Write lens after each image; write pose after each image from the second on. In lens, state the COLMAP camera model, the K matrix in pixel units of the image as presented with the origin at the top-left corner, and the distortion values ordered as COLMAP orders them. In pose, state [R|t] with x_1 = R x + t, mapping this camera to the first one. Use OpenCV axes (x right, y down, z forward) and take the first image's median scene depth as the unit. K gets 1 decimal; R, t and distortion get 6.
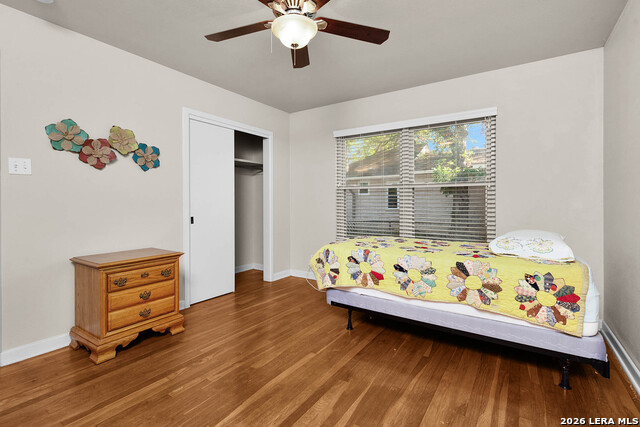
lens RADIAL K [[301.1, 0, 320.2], [0, 301.1, 198.8], [0, 0, 1]] dist [0.000732, 0.000055]
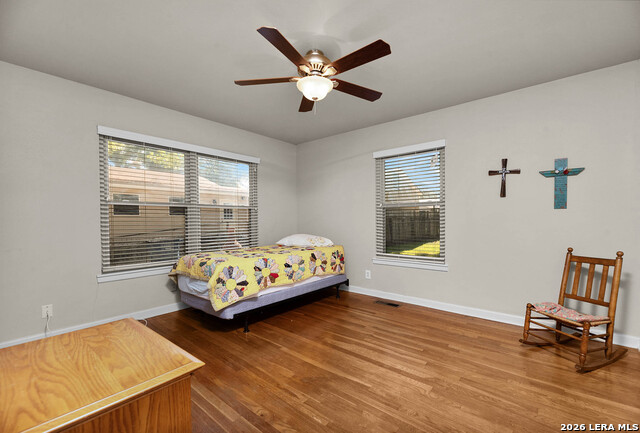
lens RADIAL K [[272.0, 0, 320.0], [0, 272.0, 216.5], [0, 0, 1]] dist [-0.000438, -0.000012]
pose [[0.104007, 0.008834, 0.994537, -1.045301], [-0.005667, 0.999950, -0.008289, 0.004143], [-0.994560, -0.004774, 0.104052, 0.719192]]
